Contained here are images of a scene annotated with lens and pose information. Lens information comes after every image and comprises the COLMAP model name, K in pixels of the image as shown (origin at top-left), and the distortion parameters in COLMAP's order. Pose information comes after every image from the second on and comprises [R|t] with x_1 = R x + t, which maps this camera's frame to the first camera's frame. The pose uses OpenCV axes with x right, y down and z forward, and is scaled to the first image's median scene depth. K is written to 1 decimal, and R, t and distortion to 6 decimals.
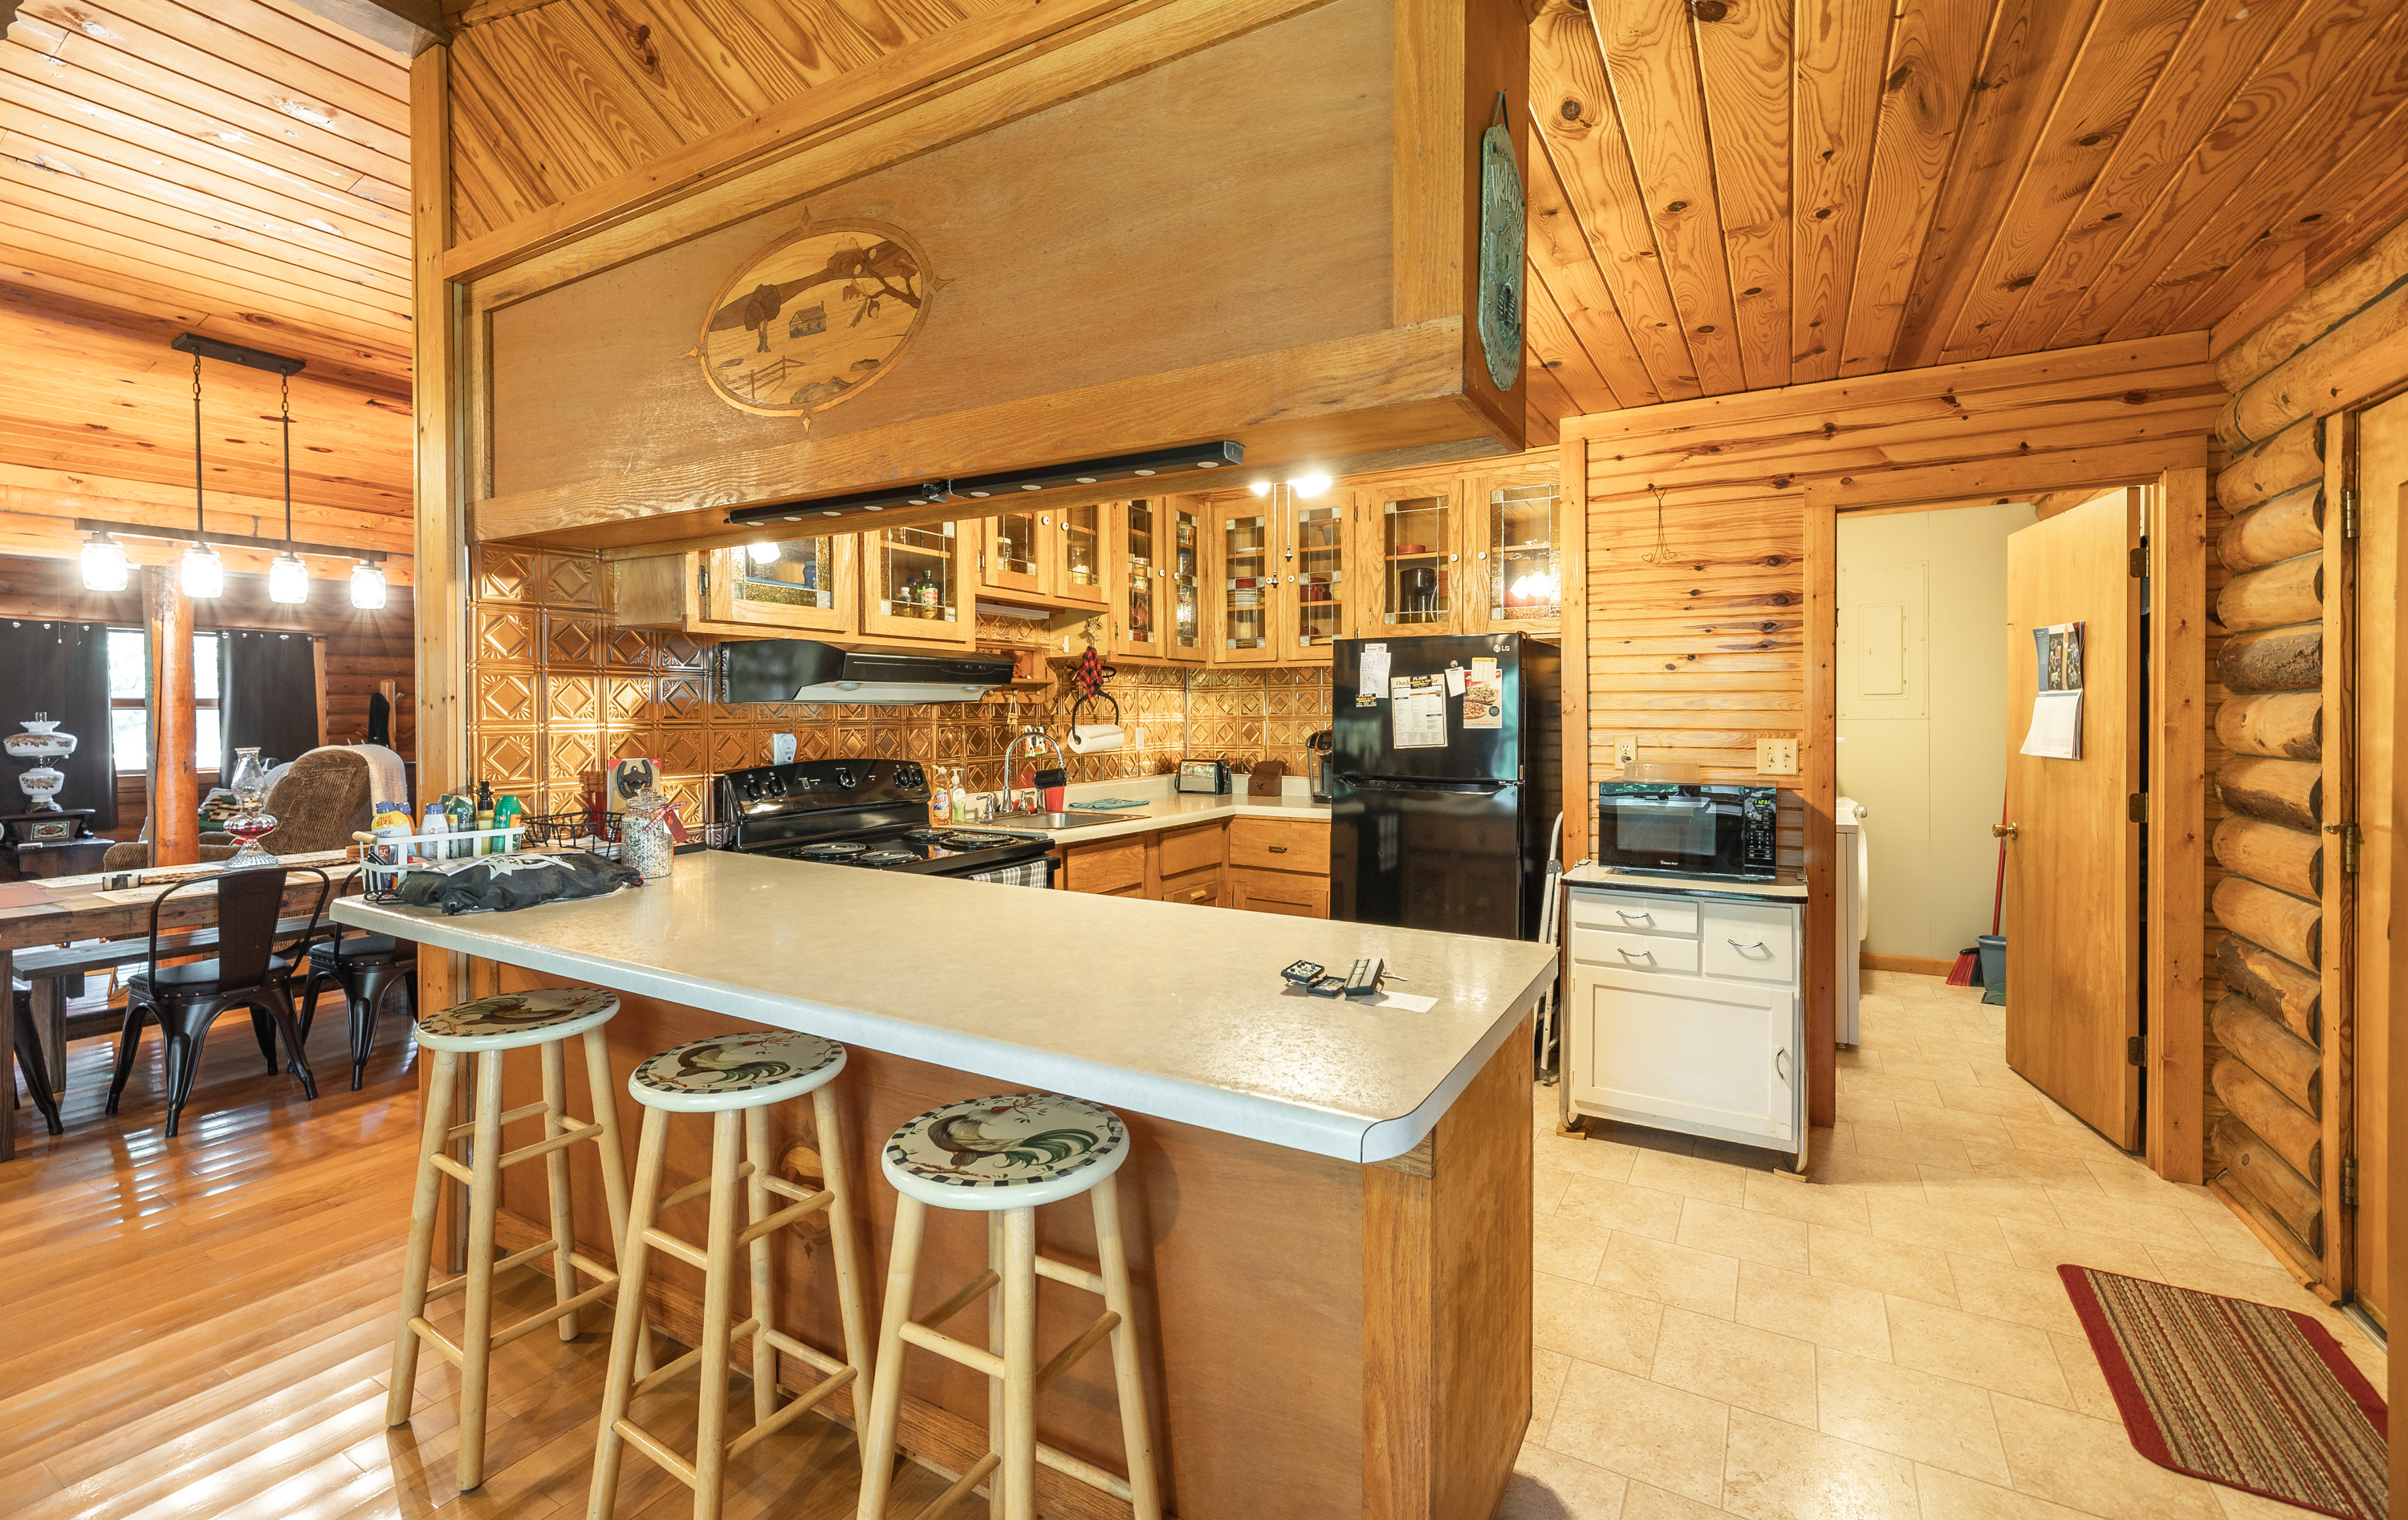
lens RADIAL K [[1013.9, 0, 1214.7], [0, 1013.9, 714.5], [0, 0, 1]] dist [0.002905, 0.000350]
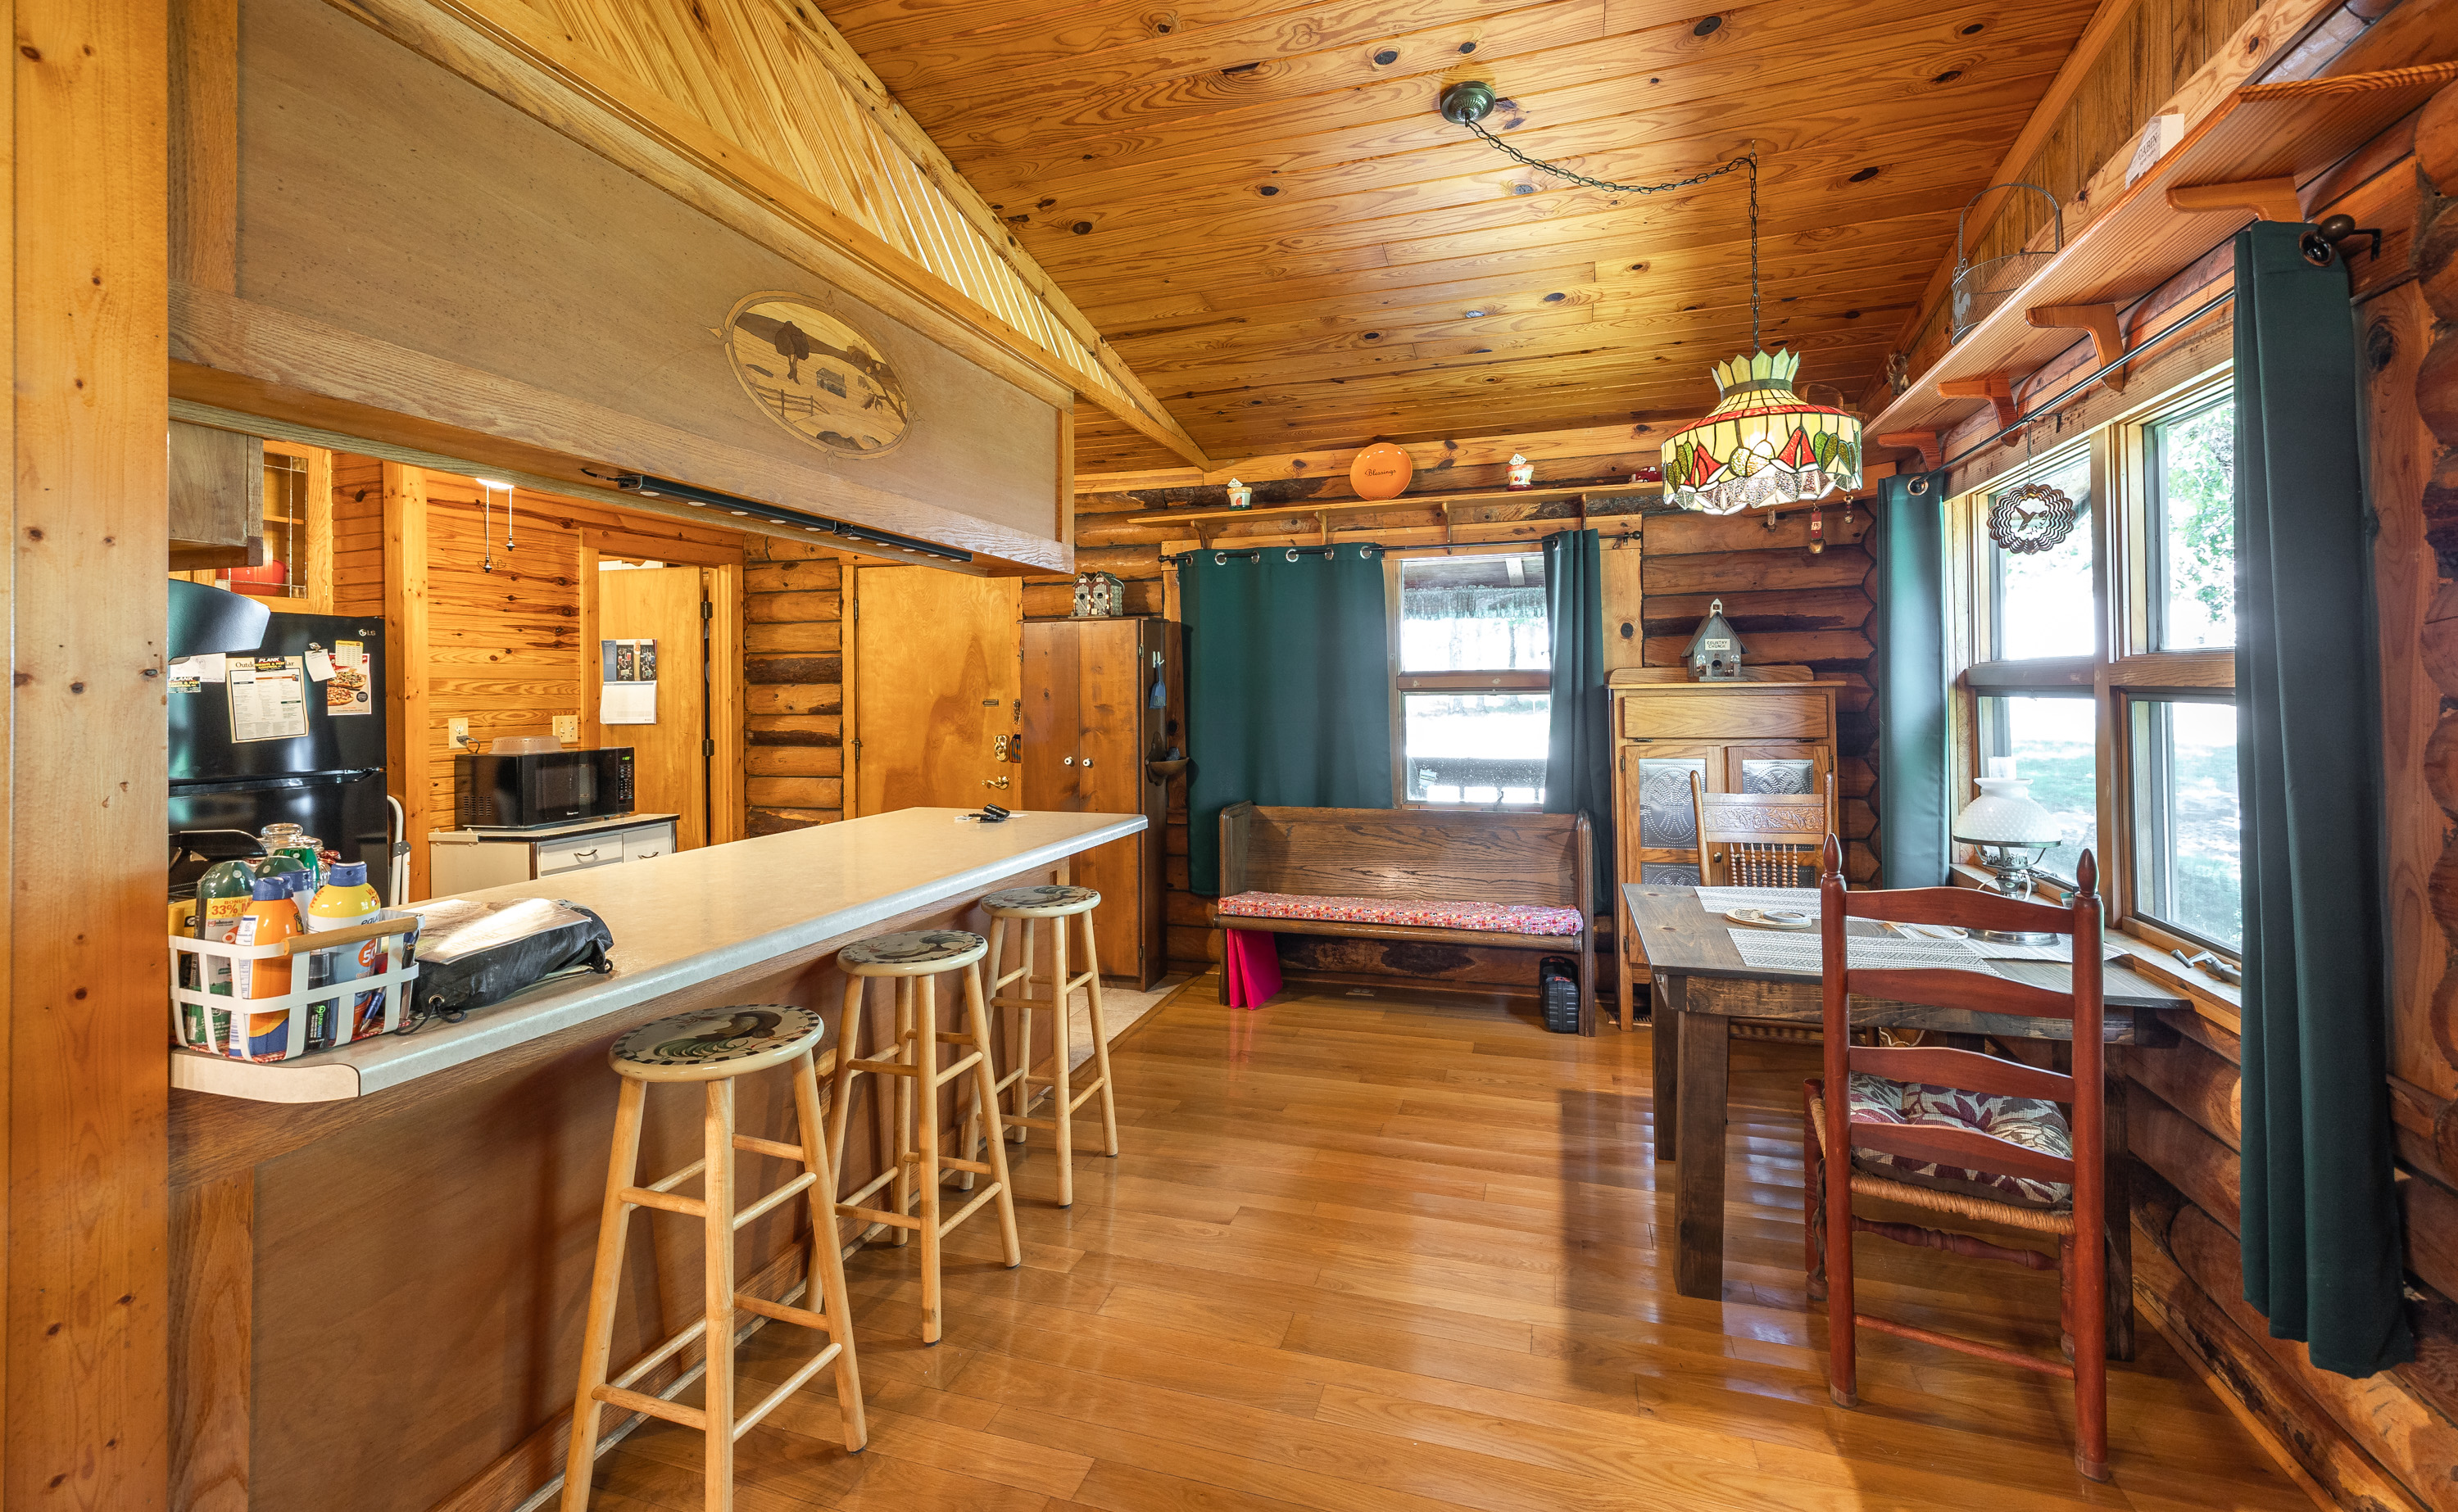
lens RADIAL K [[1044.9, 0, 1238.2], [0, 1044.9, 665.8], [0, 0, 1]] dist [0.002853, -0.000301]
pose [[-0.219964, 0.023205, 0.975232, -0.989972], [0.014705, 0.999682, -0.020470, -0.000246], [-0.975397, 0.009838, -0.220235, 0.445931]]
